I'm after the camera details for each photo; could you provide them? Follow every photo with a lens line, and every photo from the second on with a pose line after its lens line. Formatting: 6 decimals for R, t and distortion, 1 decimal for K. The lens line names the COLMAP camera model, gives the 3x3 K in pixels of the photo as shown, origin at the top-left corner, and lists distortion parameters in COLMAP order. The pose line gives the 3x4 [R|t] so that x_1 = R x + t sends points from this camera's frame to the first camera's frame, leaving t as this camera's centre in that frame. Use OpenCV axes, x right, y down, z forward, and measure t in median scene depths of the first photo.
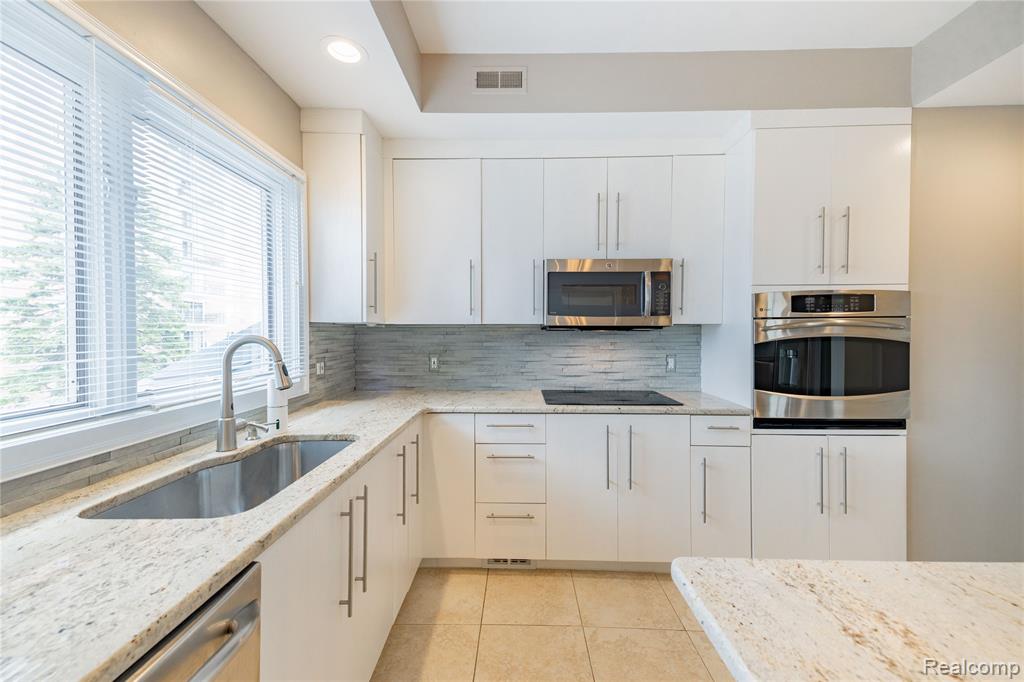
lens RADIAL K [[415.1, 0, 513.1], [0, 415.1, 336.8], [0, 0, 1]] dist [0.060620, -0.020569]
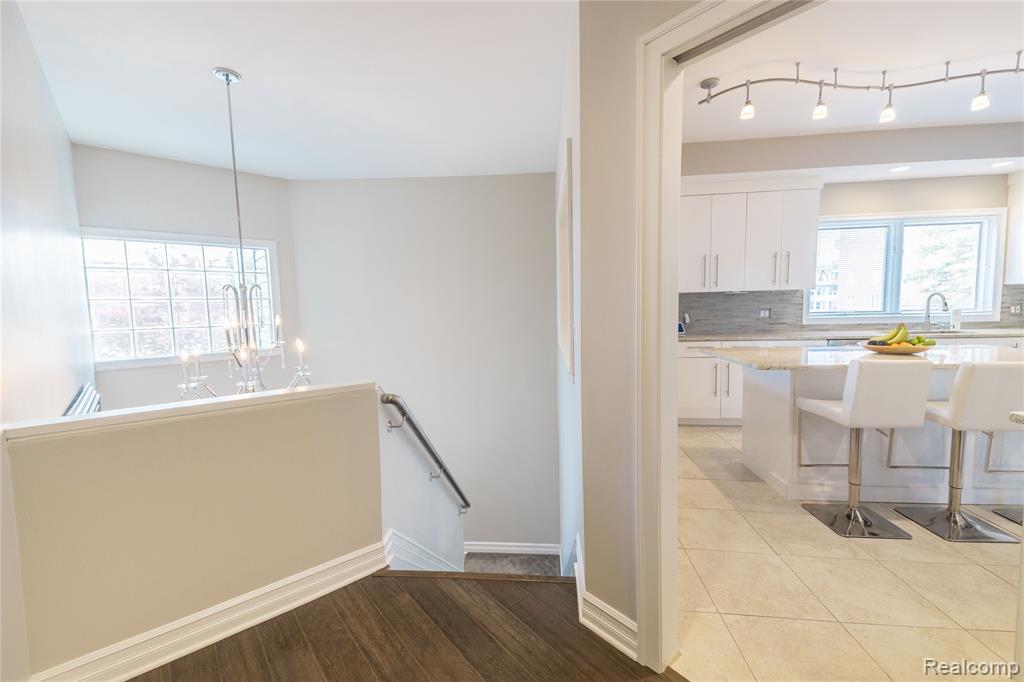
lens RADIAL K [[429.1, 0, 508.4], [0, 429.1, 338.6], [0, 0, 1]] dist [0.064247, -0.023634]
pose [[-0.068527, 0.079457, -0.994480, 1.590337], [0.010480, 0.996826, 0.078923, 0.023854], [0.997594, -0.005014, -0.069142, -1.033924]]
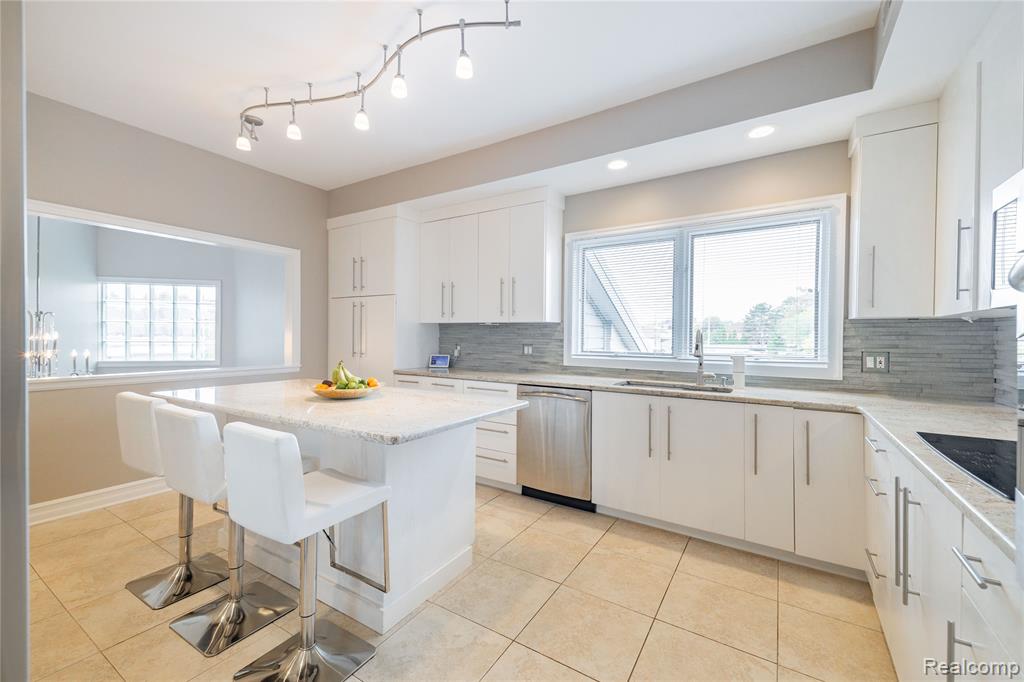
lens RADIAL K [[415.1, 0, 513.1], [0, 415.1, 336.8], [0, 0, 1]] dist [0.060620, -0.020569]
pose [[-0.518152, 0.000208, -0.855289, 0.912098], [-0.016841, 0.999804, 0.010446, 0.014266], [0.855123, 0.019816, -0.518047, 0.754618]]
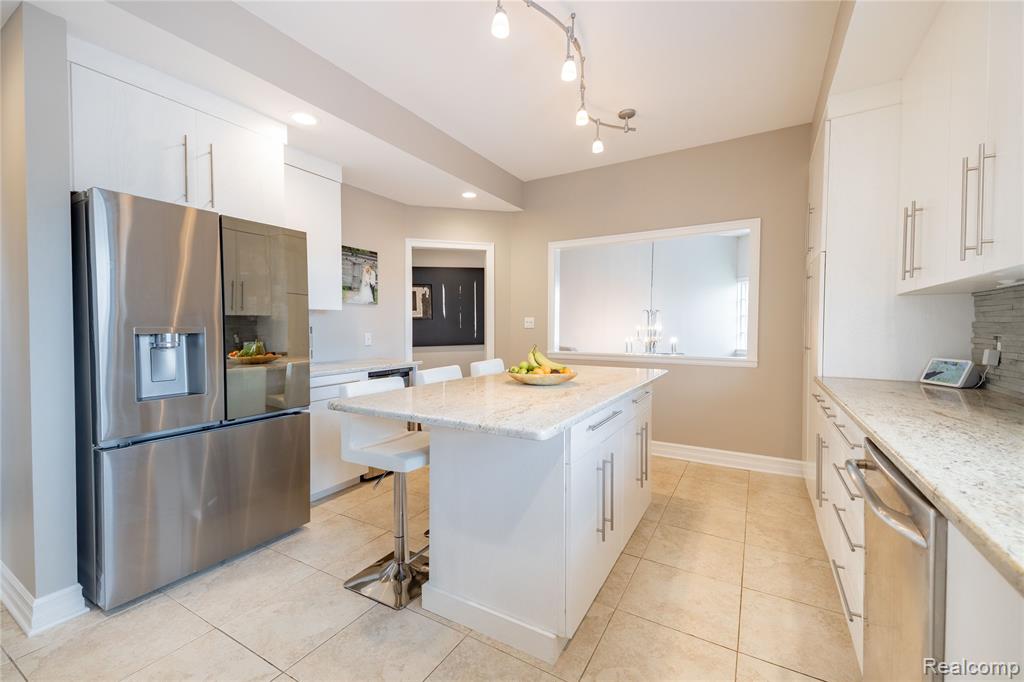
lens RADIAL K [[415.1, 0, 513.1], [0, 415.1, 336.8], [0, 0, 1]] dist [0.060620, -0.020569]
pose [[-0.870856, -0.011202, 0.491411, -0.084026], [0.005922, 0.999429, 0.033277, 0.036032], [-0.491503, 0.031889, -0.870292, 0.750940]]
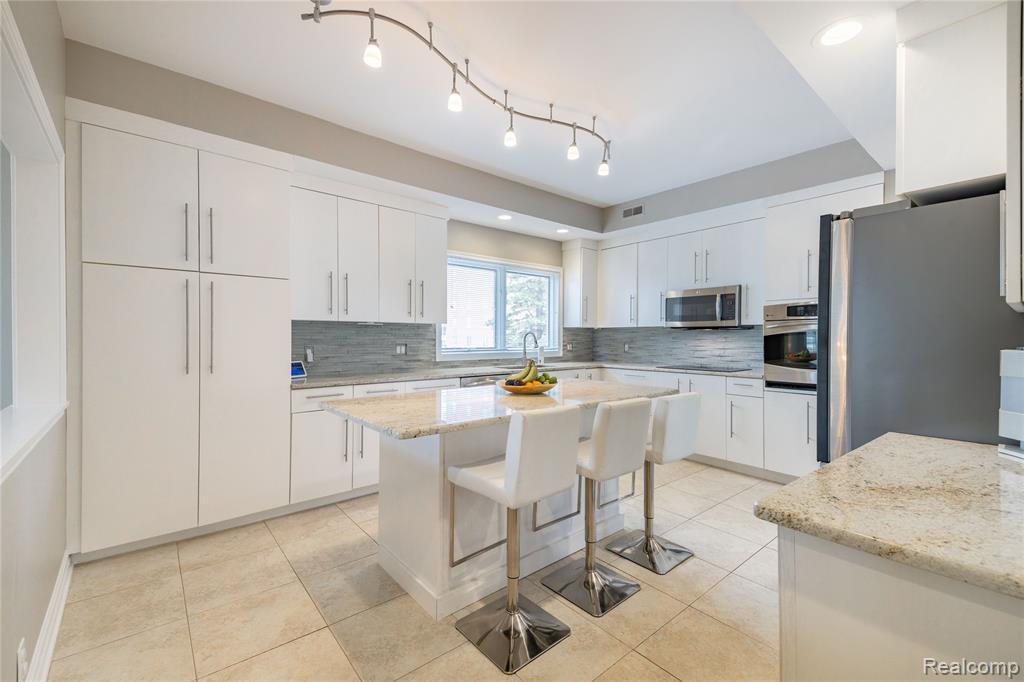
lens RADIAL K [[429.1, 0, 508.4], [0, 429.1, 338.6], [0, 0, 1]] dist [0.064247, -0.023634]
pose [[0.657207, 0.003573, -0.753702, 1.091170], [-0.009922, 0.999943, -0.003911, 0.039053], [0.753645, 0.010048, 0.657205, -0.809705]]
